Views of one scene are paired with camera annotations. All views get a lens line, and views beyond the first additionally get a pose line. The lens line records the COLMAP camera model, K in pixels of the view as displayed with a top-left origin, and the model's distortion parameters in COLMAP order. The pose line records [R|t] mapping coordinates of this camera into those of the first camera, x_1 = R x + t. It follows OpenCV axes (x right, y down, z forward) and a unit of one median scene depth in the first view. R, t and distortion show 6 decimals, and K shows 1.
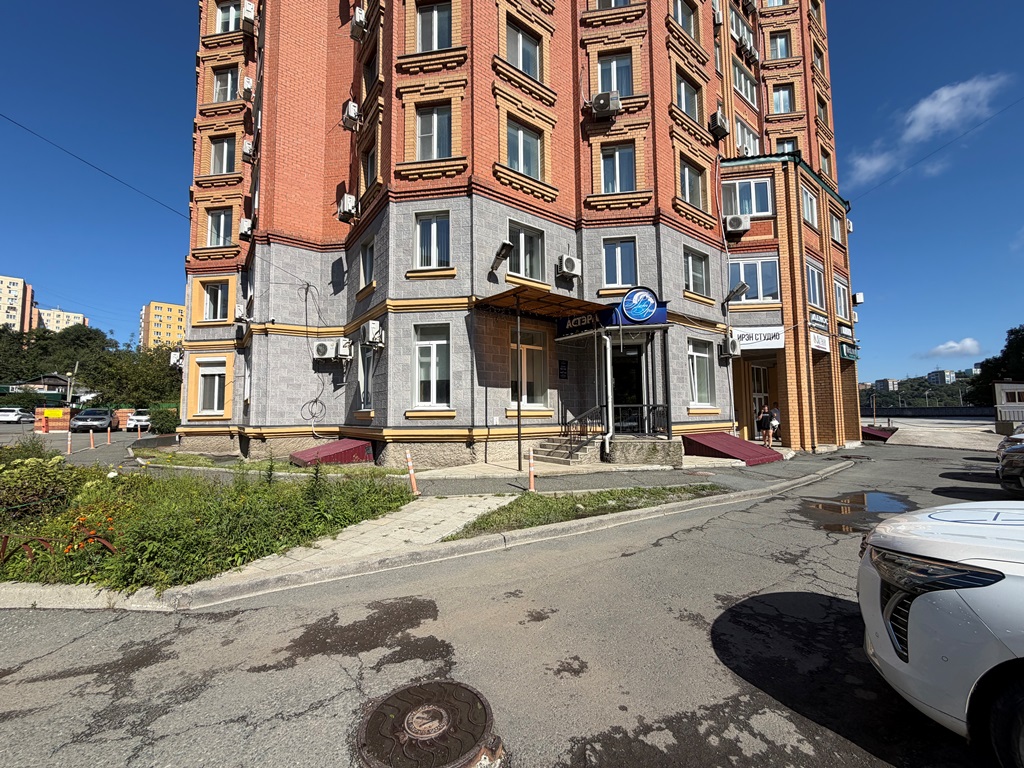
lens RADIAL K [[408.9, 0, 510.0], [0, 408.9, 384.4], [0, 0, 1]] dist [-0.003022, 0.000701]
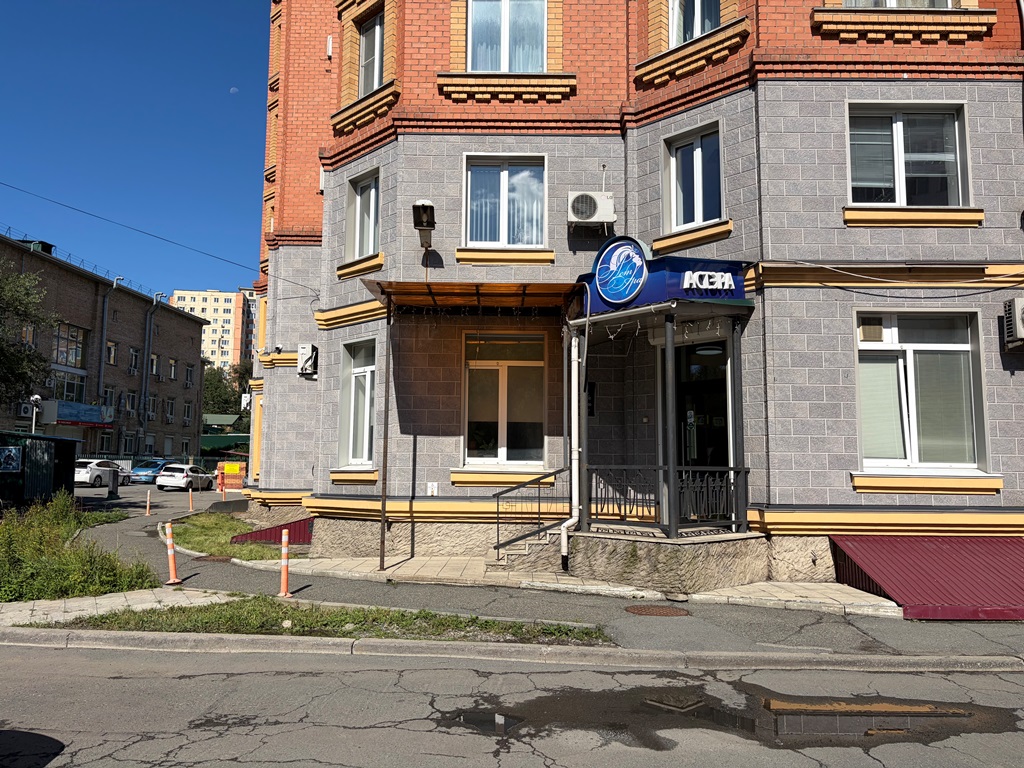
lens RADIAL K [[770.3, 0, 512.2], [0, 770.3, 386.8], [0, 0, 1]] dist [0.039265, -0.041751]
pose [[0.806613, -0.051216, -0.588856, 0.616723], [0.027358, 0.998406, -0.049362, -0.004107], [0.590446, 0.023706, 0.806729, 0.107016]]
